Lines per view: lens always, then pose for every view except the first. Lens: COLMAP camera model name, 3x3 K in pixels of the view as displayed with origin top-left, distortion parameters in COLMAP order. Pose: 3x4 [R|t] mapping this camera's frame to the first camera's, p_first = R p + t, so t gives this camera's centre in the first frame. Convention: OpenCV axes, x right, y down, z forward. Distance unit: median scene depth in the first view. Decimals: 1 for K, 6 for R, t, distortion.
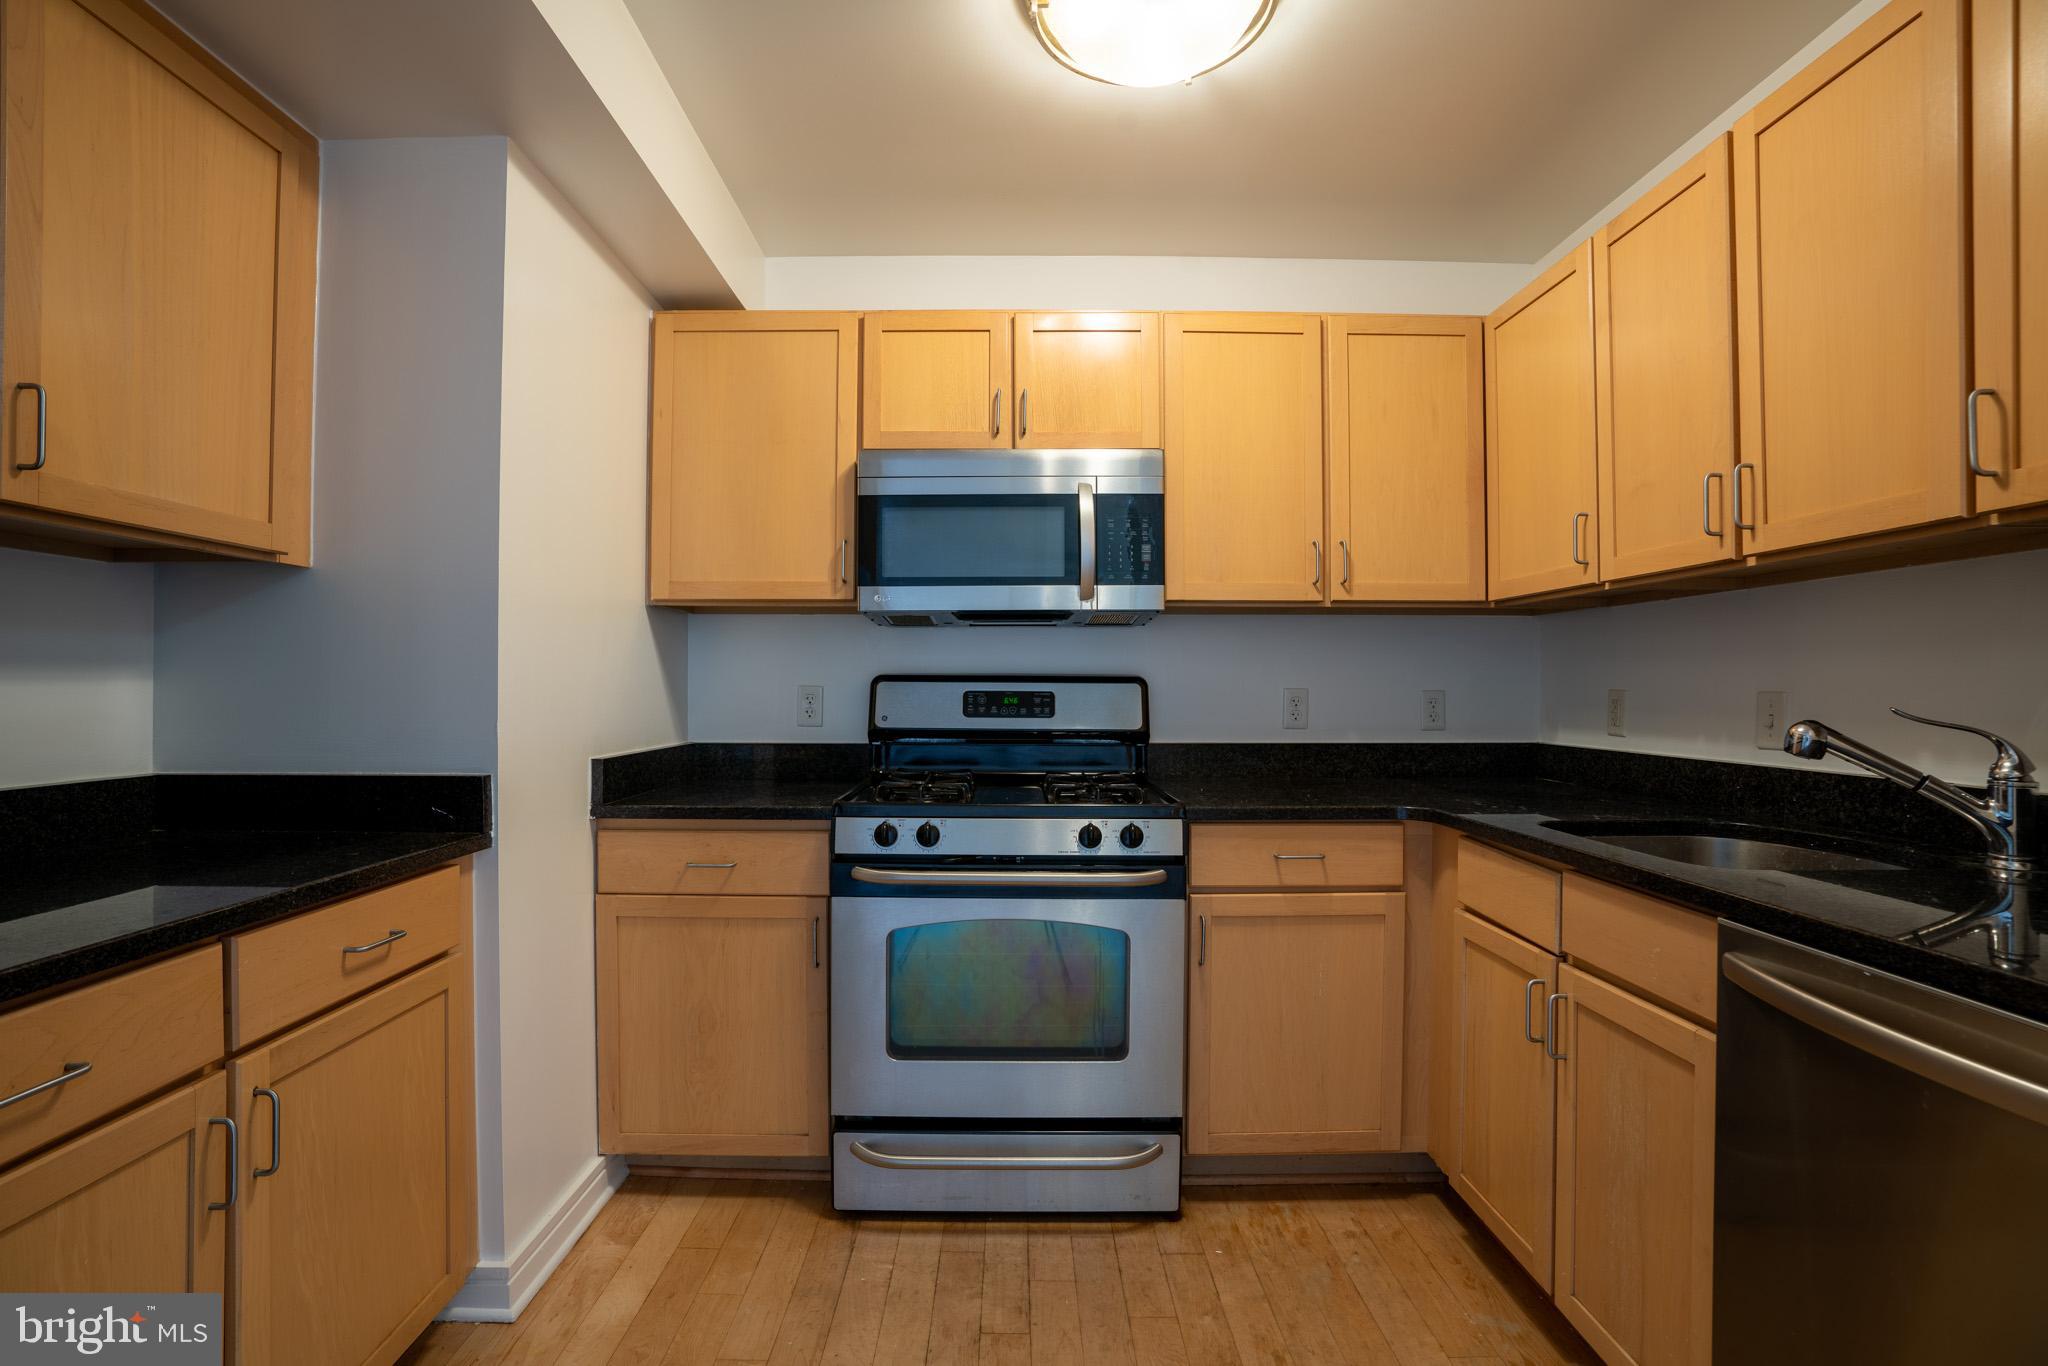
lens RADIAL K [[942.4, 0, 1015.7], [0, 942.4, 682.0], [0, 0, 1]] dist [-0.069054, 0.023611]
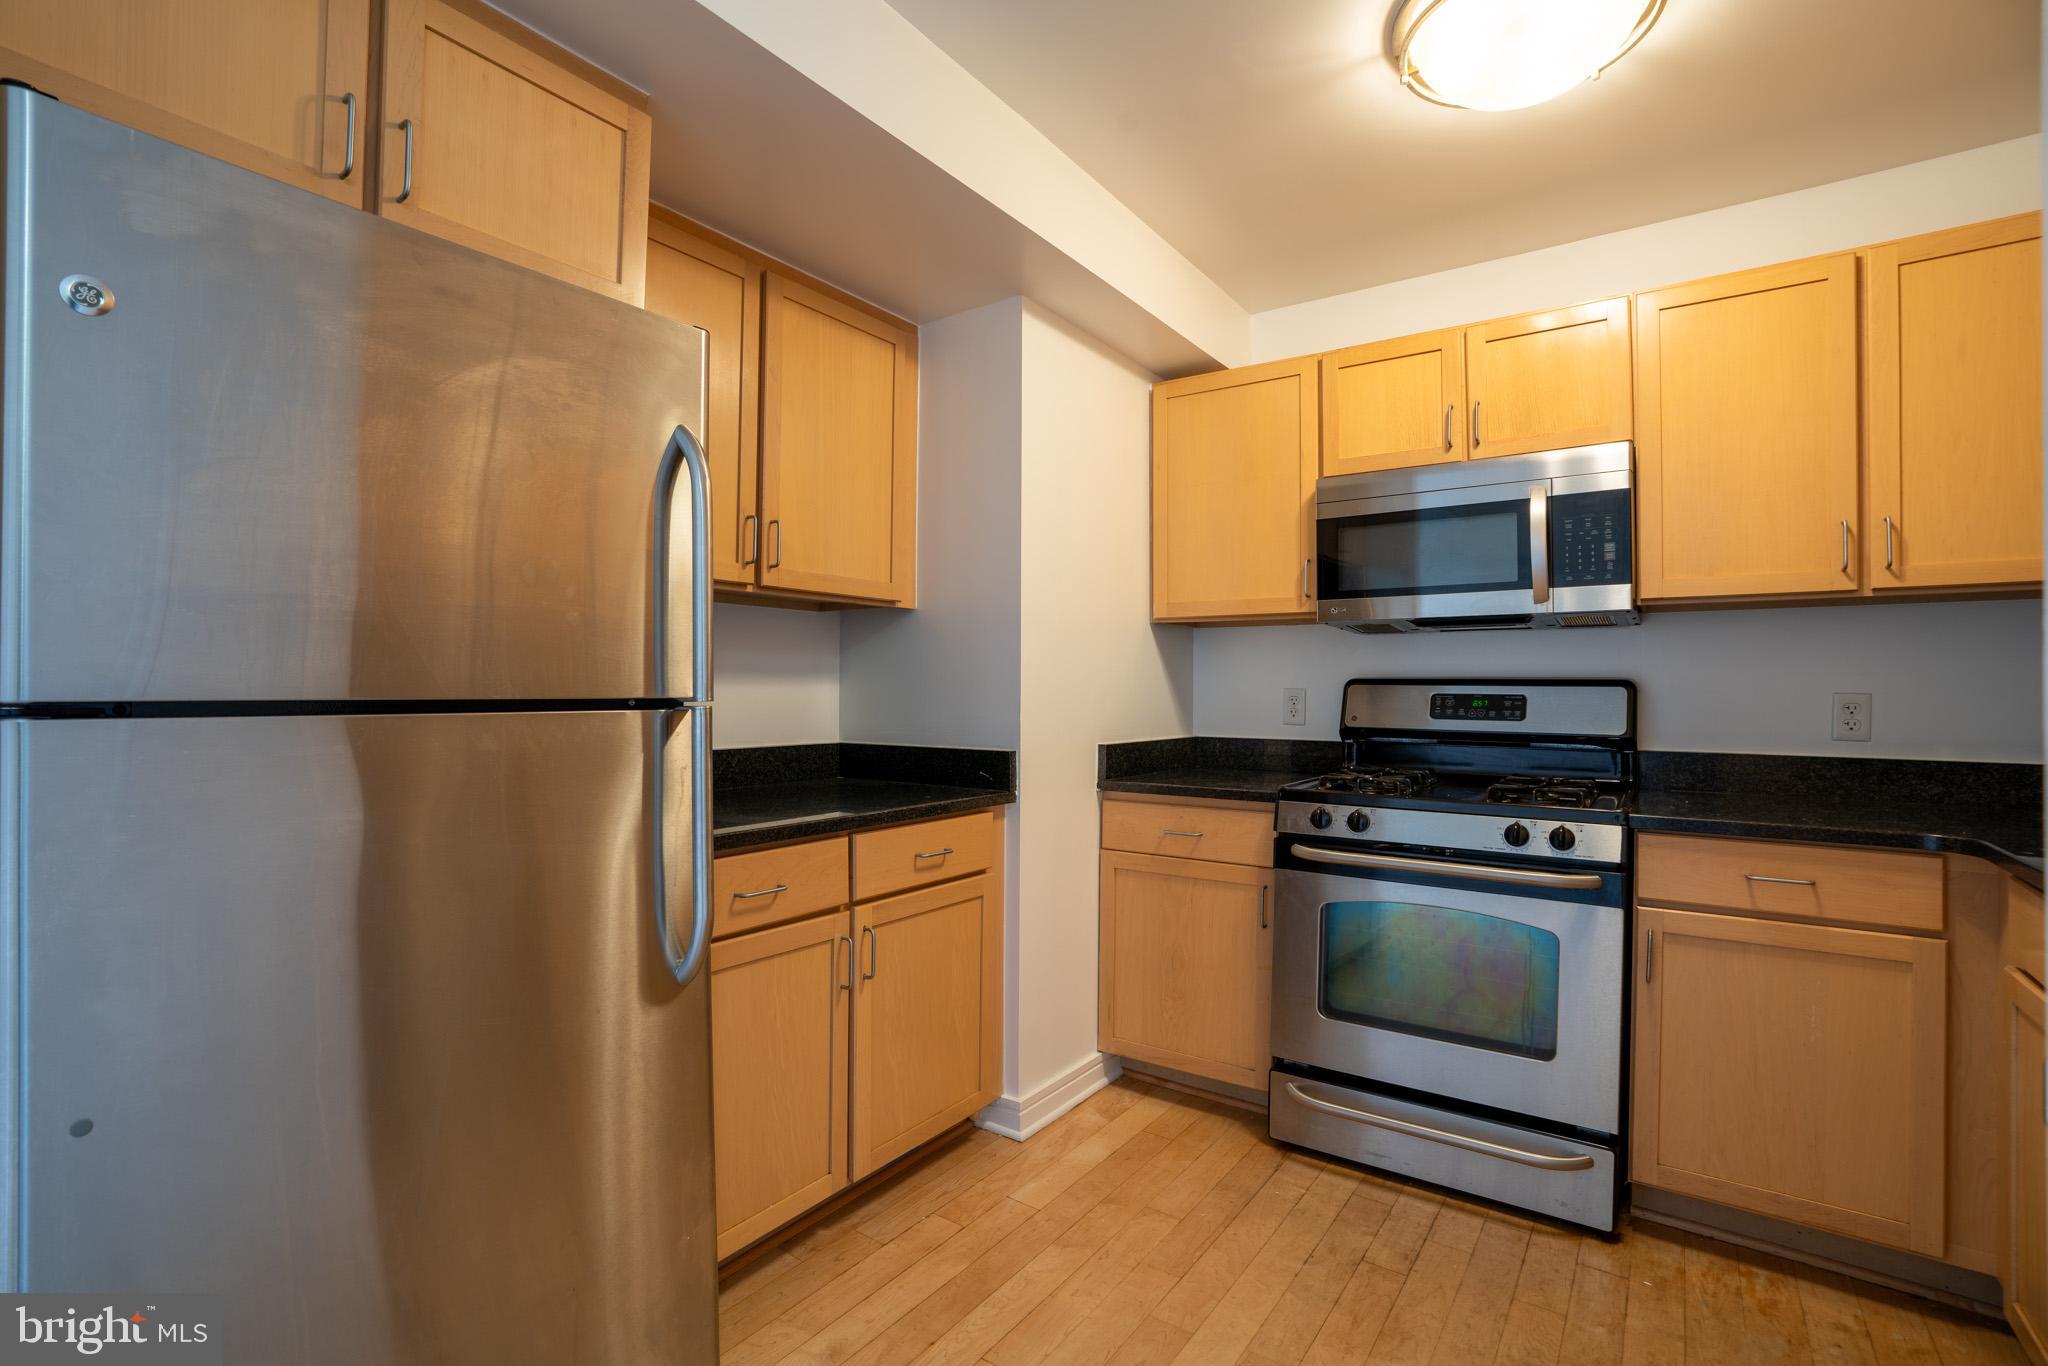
lens RADIAL K [[942.4, 0, 1009.6], [0, 942.4, 680.3], [0, 0, 1]] dist [-0.069054, 0.023611]
pose [[0.805998, -0.002793, -0.591911, 0.228925], [-0.000760, 0.999983, -0.005753, 0.001129], [0.591918, 0.005086, 0.805982, -0.139596]]
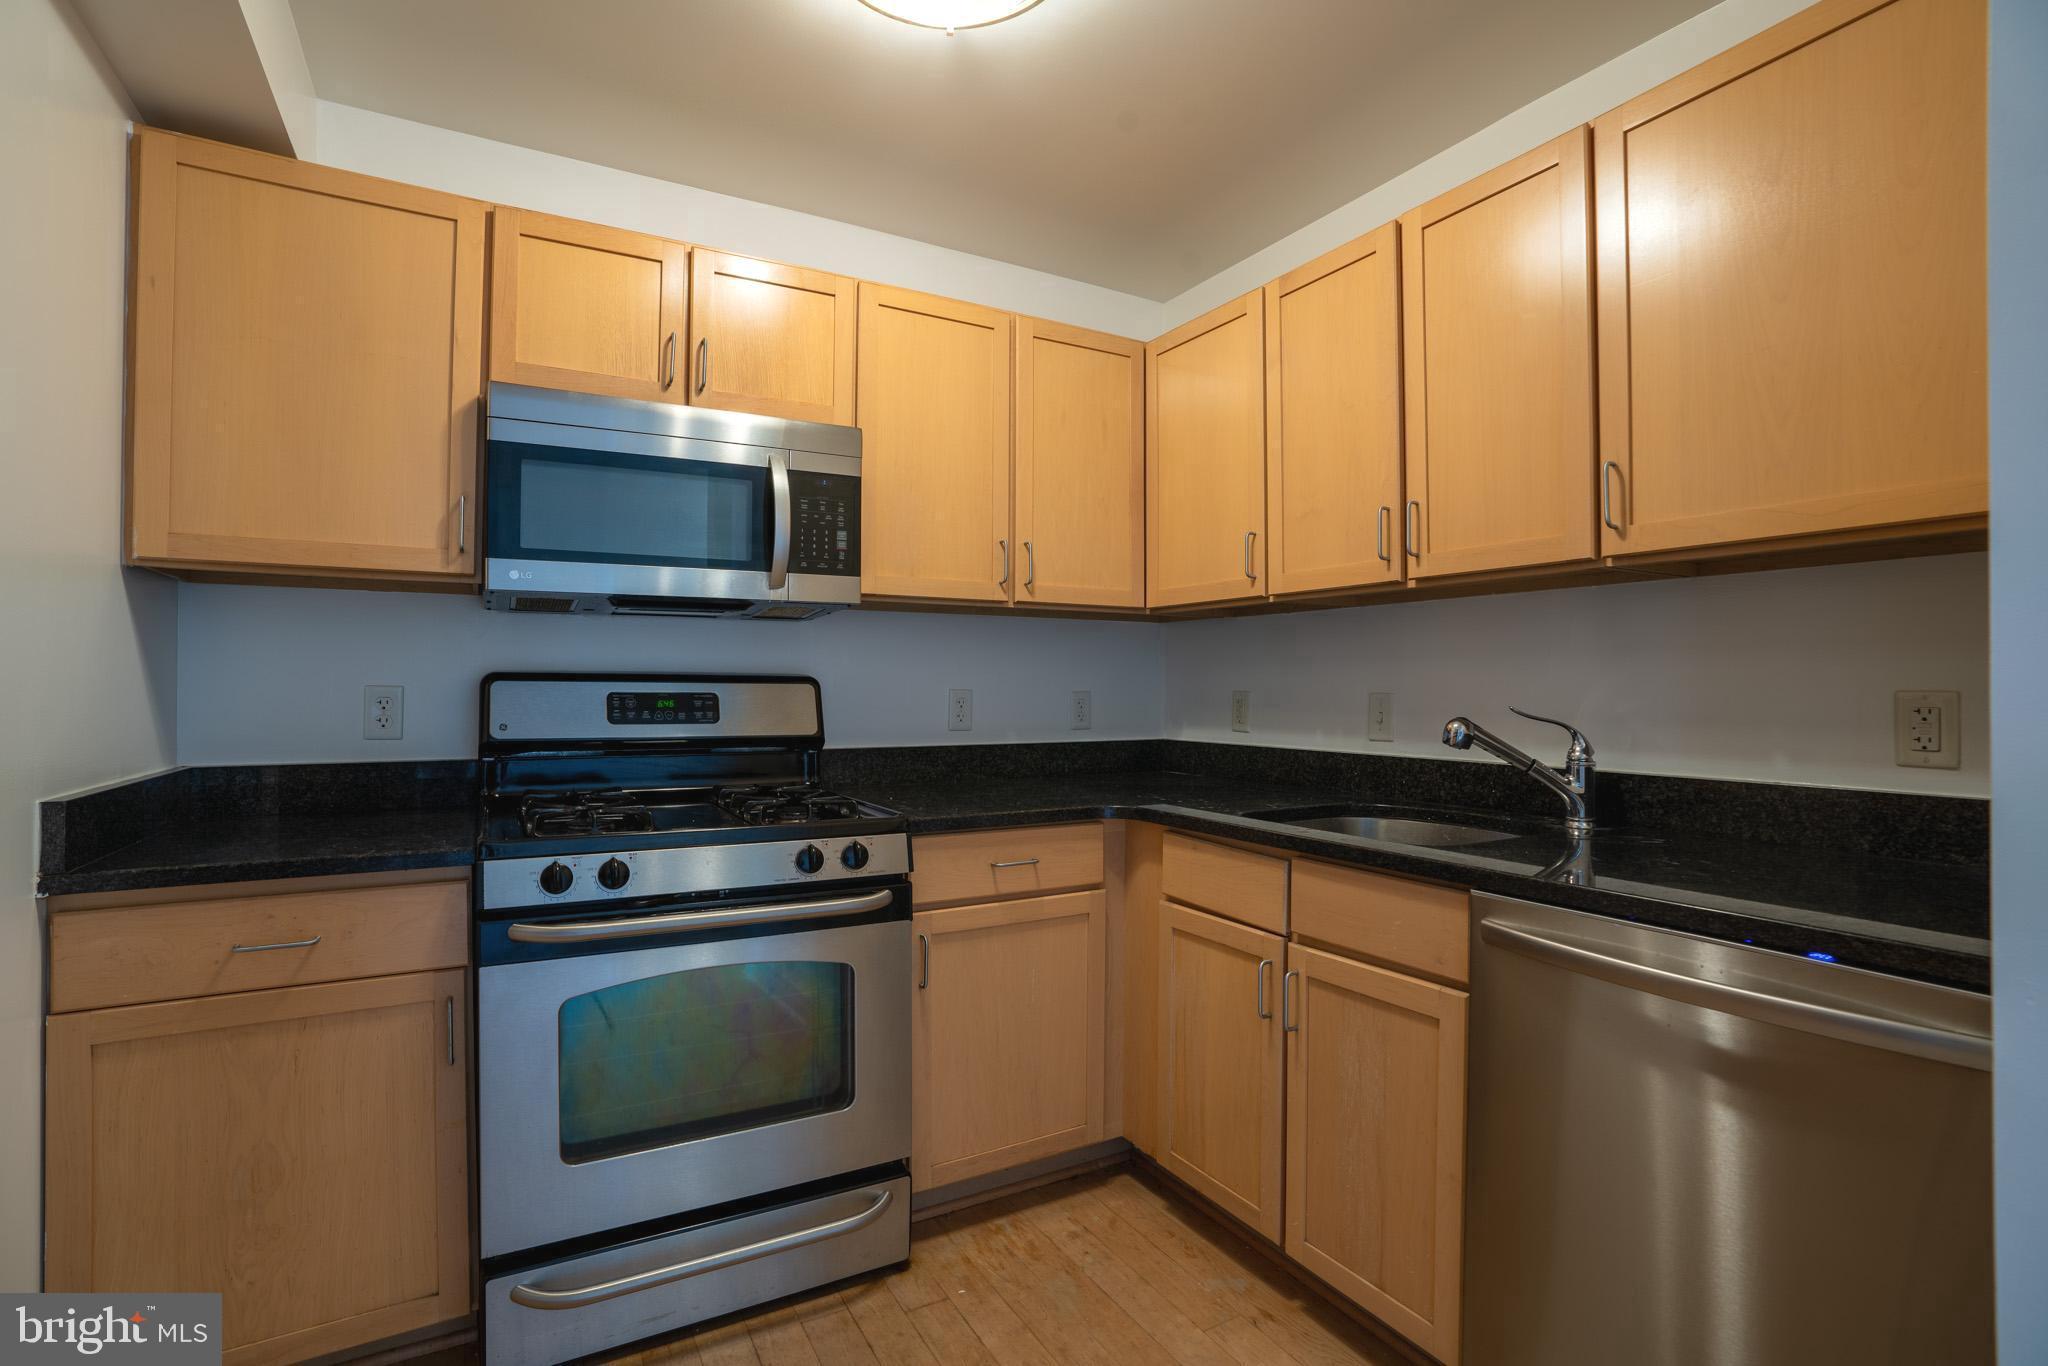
lens RADIAL K [[942.4, 0, 1018.9], [0, 942.4, 681.5], [0, 0, 1]] dist [-0.069054, 0.023611]
pose [[0.872321, 0.003794, 0.488919, -0.178036], [-0.004577, 0.999989, 0.000407, -0.002671], [-0.488912, -0.002593, 0.872329, 0.146830]]
